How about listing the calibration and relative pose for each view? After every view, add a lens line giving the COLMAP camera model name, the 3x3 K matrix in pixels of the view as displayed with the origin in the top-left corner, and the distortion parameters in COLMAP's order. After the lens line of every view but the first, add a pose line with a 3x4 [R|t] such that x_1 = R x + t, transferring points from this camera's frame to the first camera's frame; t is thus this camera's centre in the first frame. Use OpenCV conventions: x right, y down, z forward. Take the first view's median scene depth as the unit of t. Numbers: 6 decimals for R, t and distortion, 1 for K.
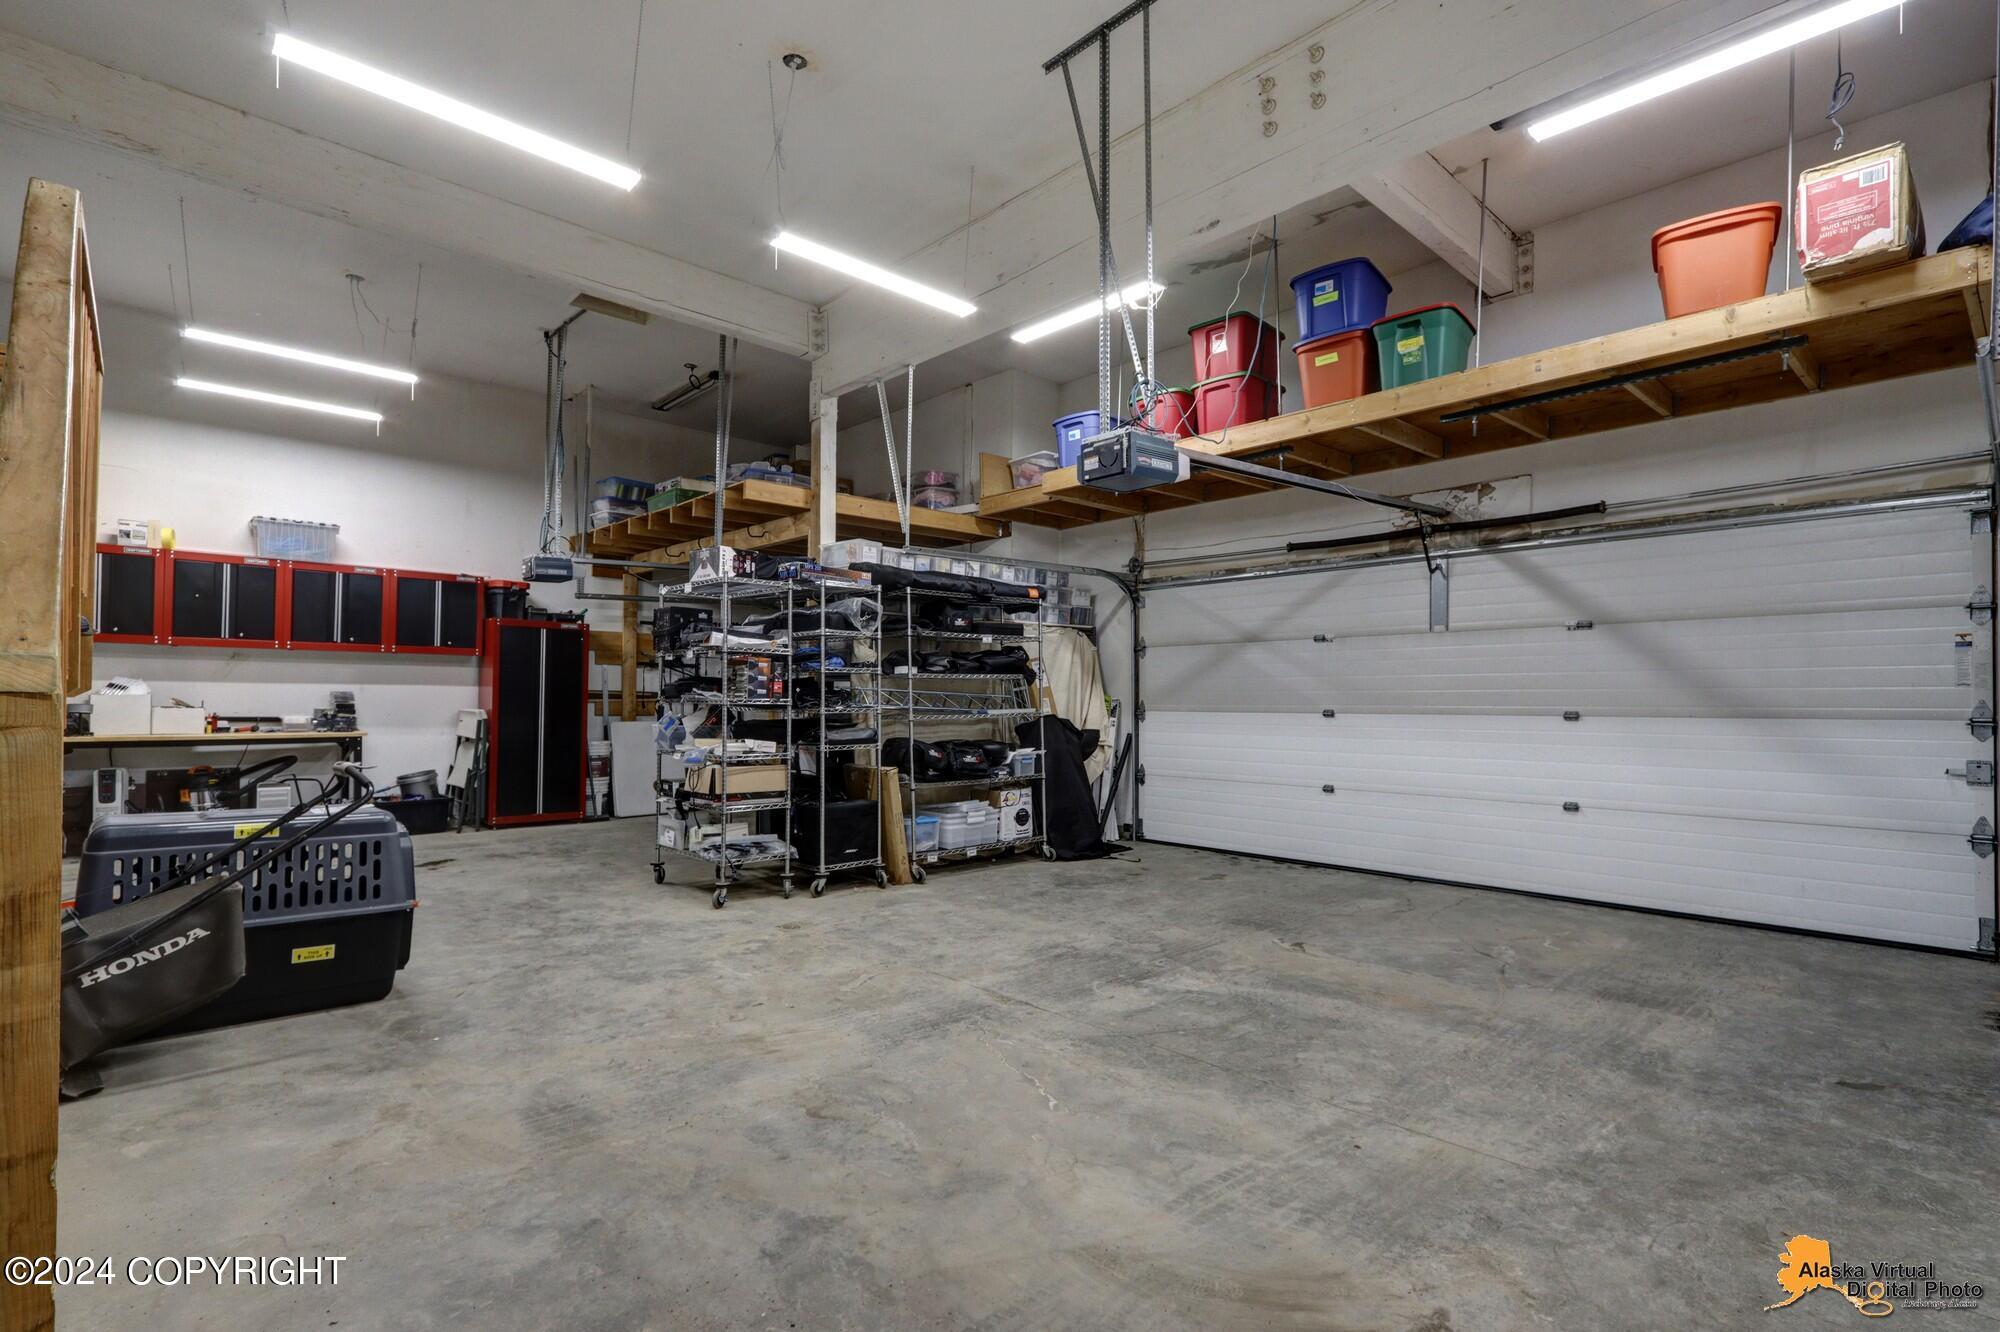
lens RADIAL K [[937.3, 0, 993.1], [0, 937.3, 678.7], [0, 0, 1]] dist [0.008778, -0.000472]
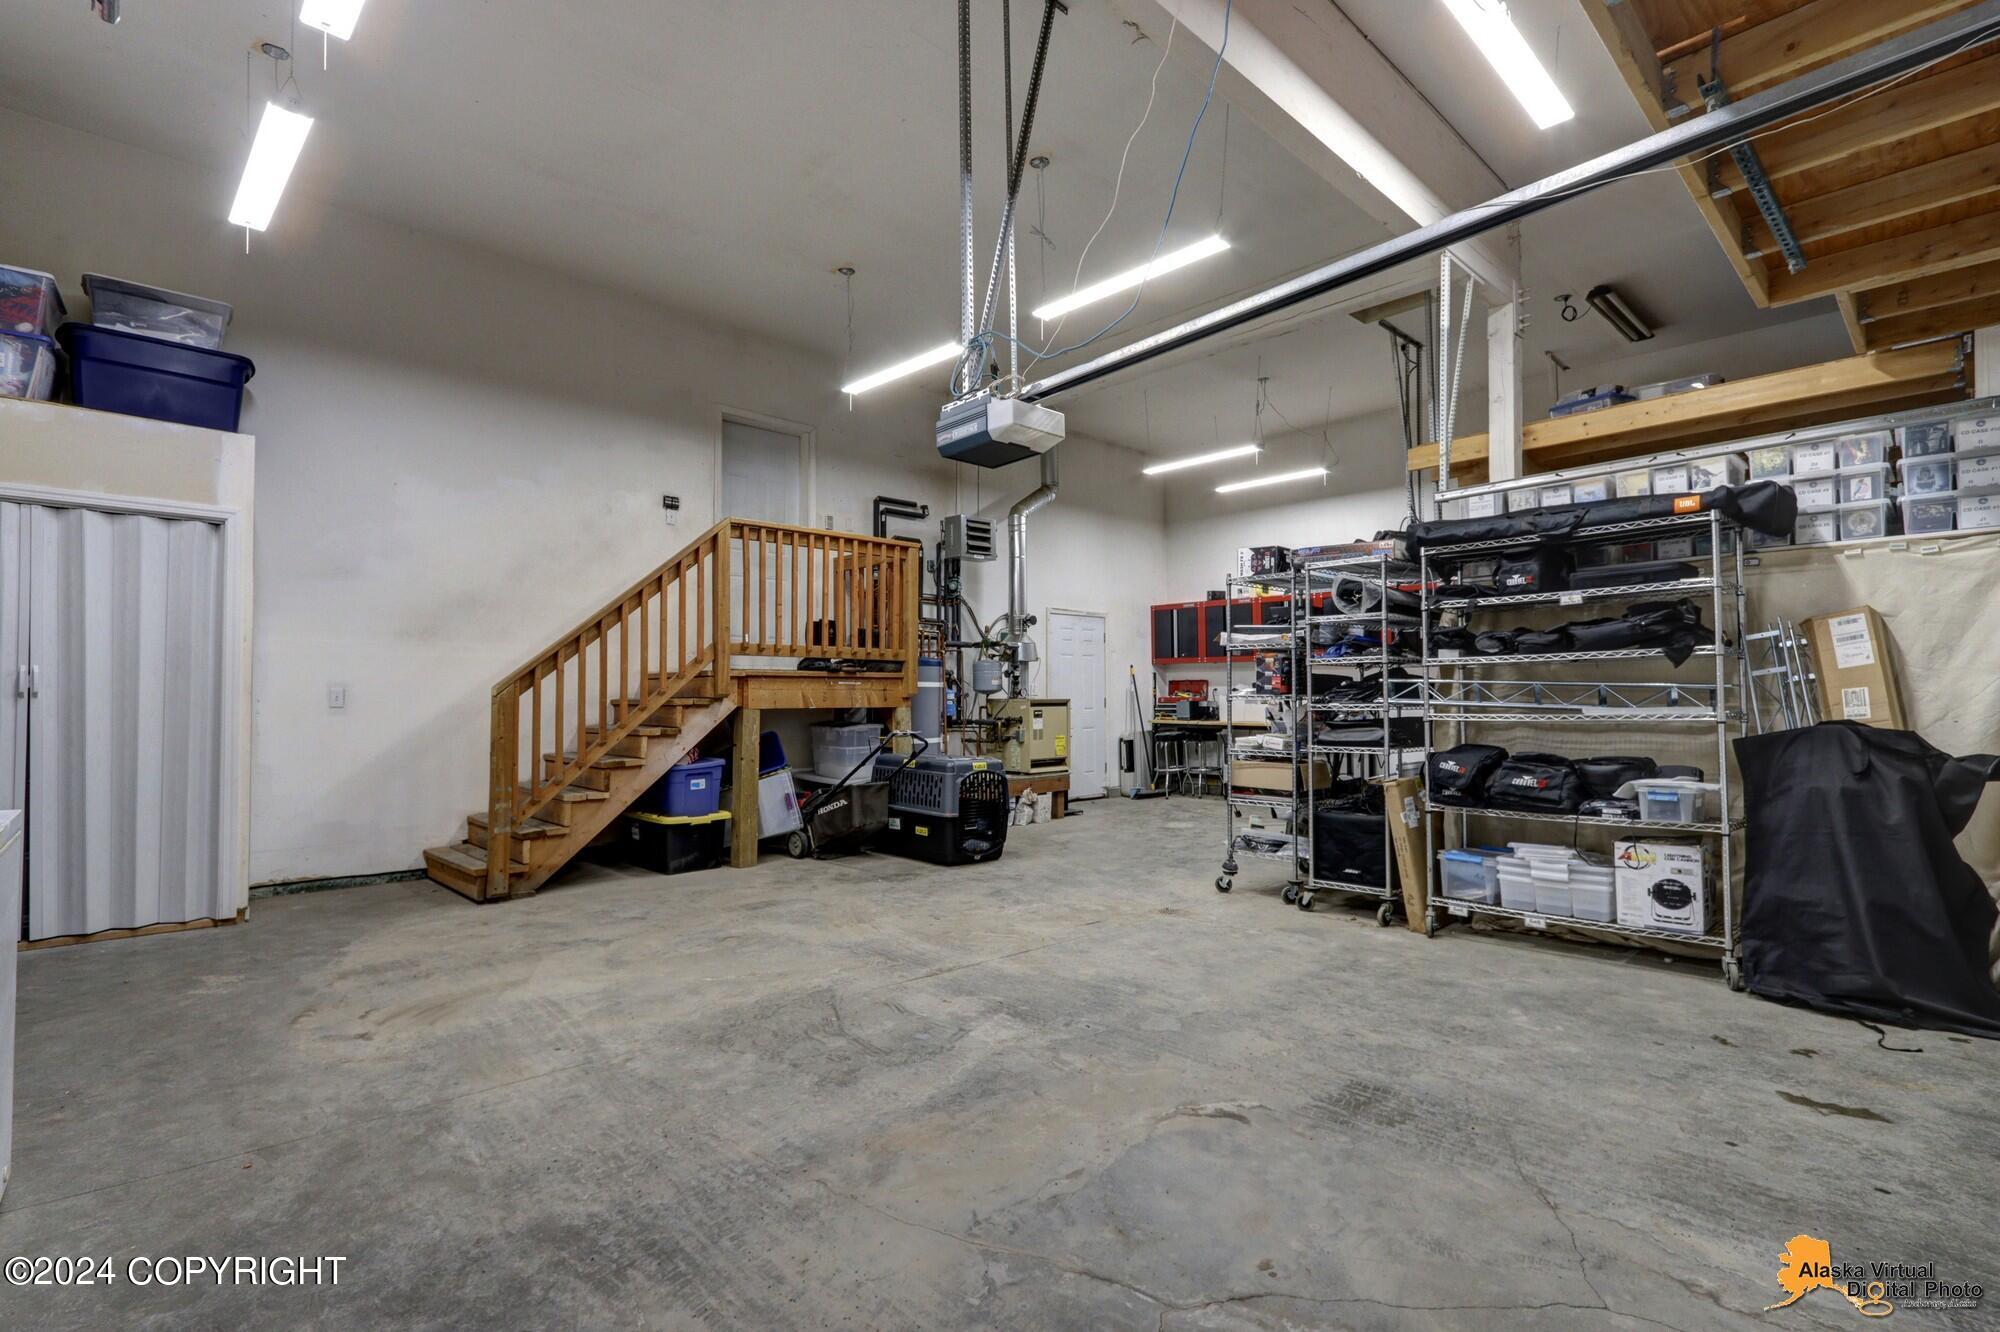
lens RADIAL K [[937.3, 0, 992.7], [0, 937.3, 669.9], [0, 0, 1]] dist [0.008778, -0.000472]
pose [[0.019177, -0.035248, -0.999195, 1.143319], [0.025590, 0.999068, -0.034752, 0.034832], [0.999489, -0.024903, 0.020062, 1.073895]]
